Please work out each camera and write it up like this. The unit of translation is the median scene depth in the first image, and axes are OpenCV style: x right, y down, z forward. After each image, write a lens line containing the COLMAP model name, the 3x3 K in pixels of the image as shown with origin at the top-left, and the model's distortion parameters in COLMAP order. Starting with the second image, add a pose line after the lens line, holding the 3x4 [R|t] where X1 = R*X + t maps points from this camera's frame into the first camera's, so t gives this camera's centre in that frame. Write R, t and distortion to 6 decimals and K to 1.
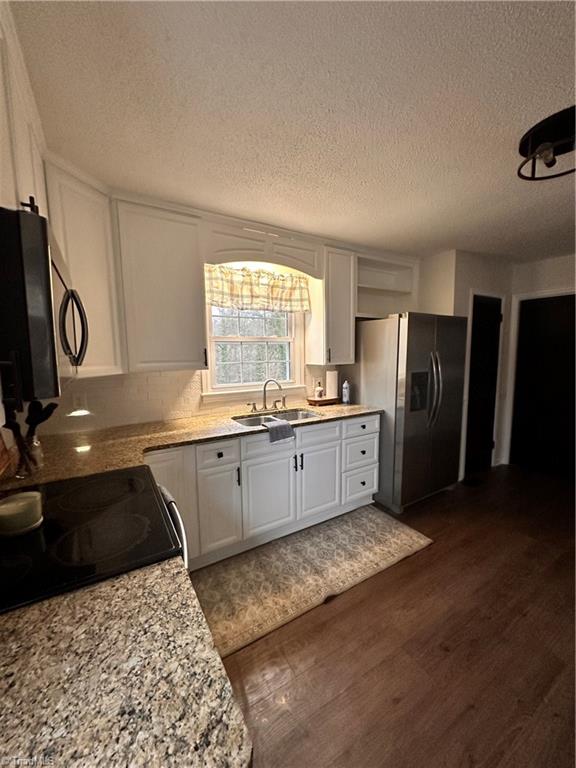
lens RADIAL K [[305.4, 0, 288.0], [0, 305.4, 384.0], [0, 0, 1]] dist [-0.001190, 0.000542]
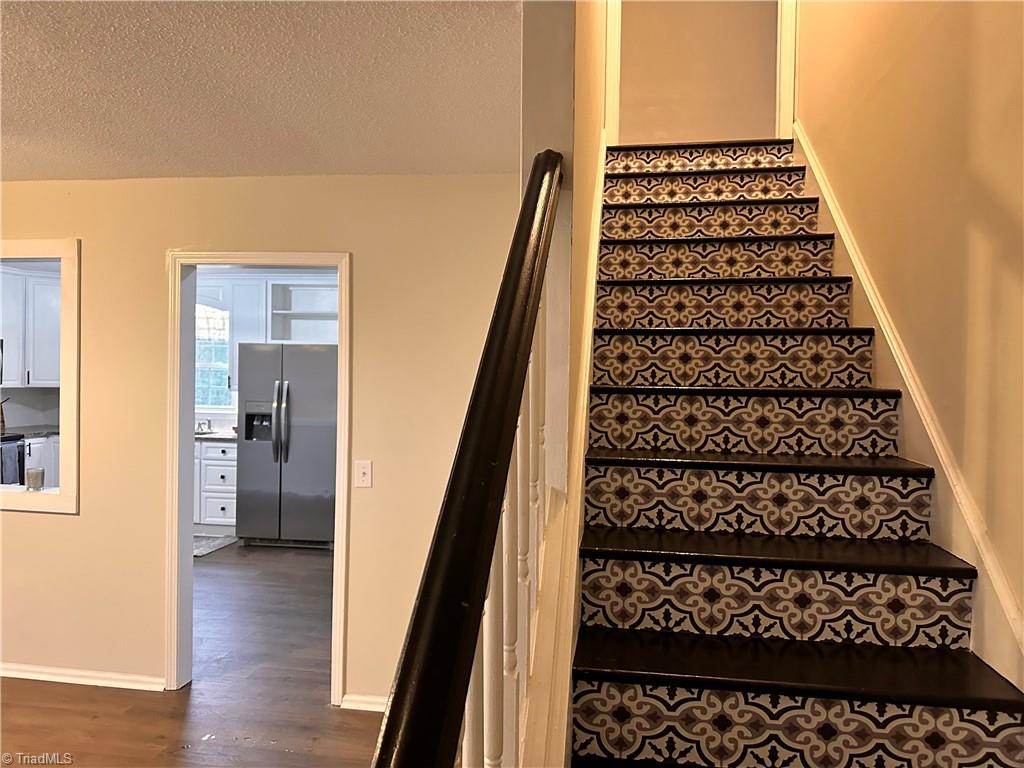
lens RADIAL K [[722.6, 0, 513.6], [0, 722.6, 378.2], [0, 0, 1]] dist [0.056474, -0.072327]
pose [[0.764743, 0.029414, -0.643663, 2.528182], [-0.098904, 0.992478, -0.072155, -0.025281], [0.636699, 0.118841, 0.761900, -0.278119]]
